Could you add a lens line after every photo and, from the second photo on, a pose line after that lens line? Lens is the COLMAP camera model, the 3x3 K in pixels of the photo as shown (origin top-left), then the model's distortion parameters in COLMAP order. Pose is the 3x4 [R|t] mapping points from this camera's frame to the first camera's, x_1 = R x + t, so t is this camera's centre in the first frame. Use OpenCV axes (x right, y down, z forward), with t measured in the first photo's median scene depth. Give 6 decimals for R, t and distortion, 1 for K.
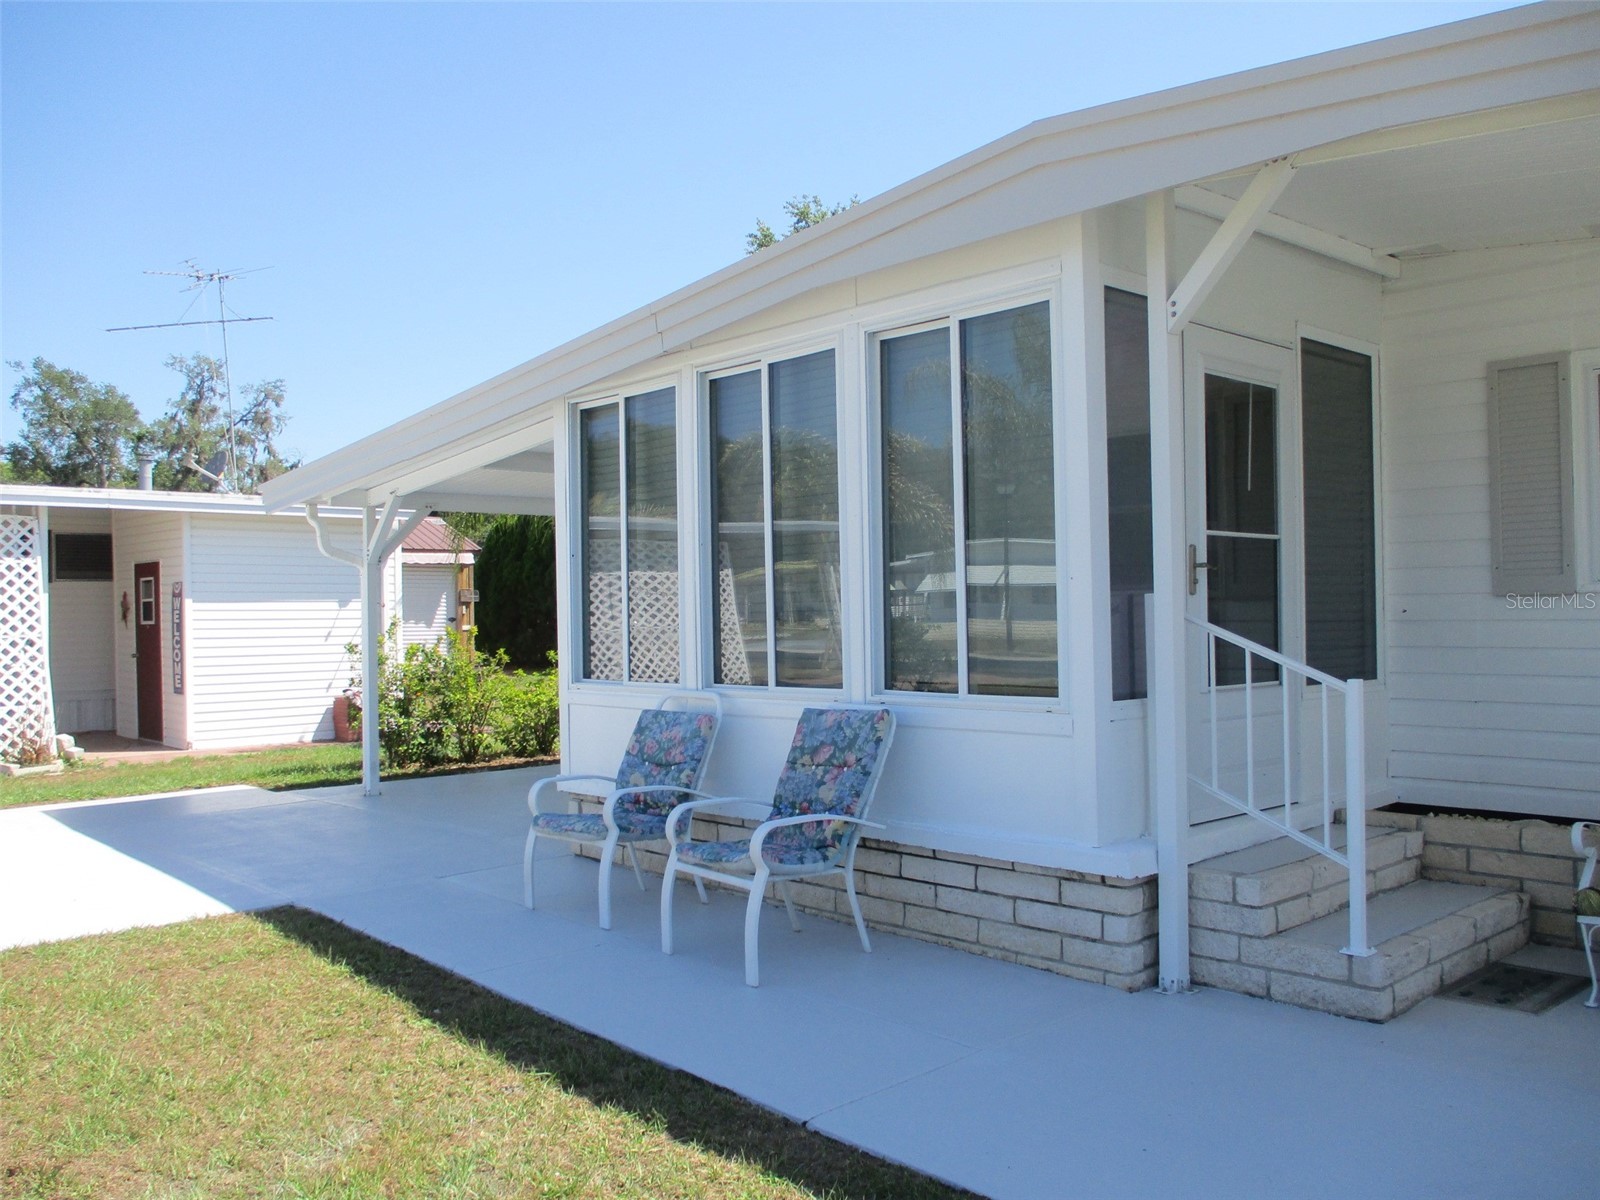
lens RADIAL K [[1306.1, 0, 818.8], [0, 1306.1, 622.3], [0, 0, 1]] dist [-0.026949, 0.003409]
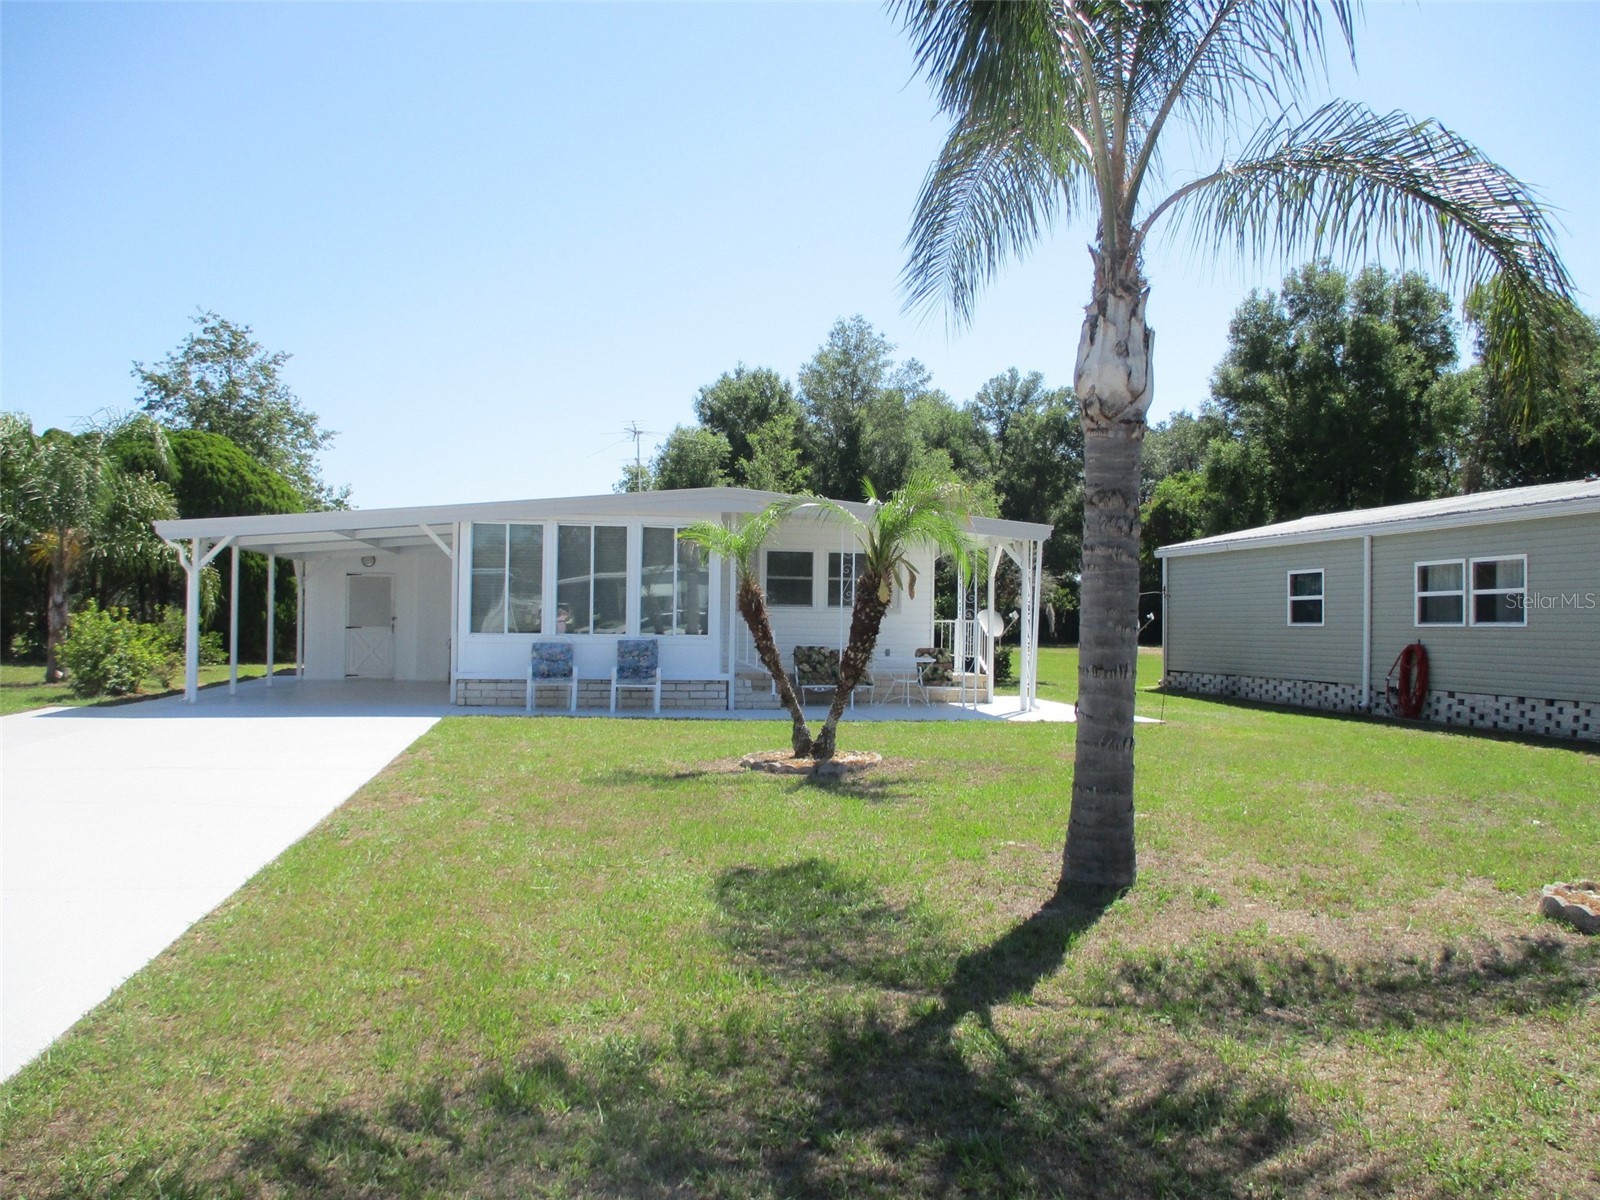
lens RADIAL K [[1306.1, 0, 818.8], [0, 1306.1, 622.3], [0, 0, 1]] dist [-0.026949, 0.003409]
pose [[0.558470, 0.026748, 0.829093, -2.627293], [-0.019129, 0.999629, -0.019364, 0.084125], [-0.829304, -0.005046, 0.558775, -1.300888]]
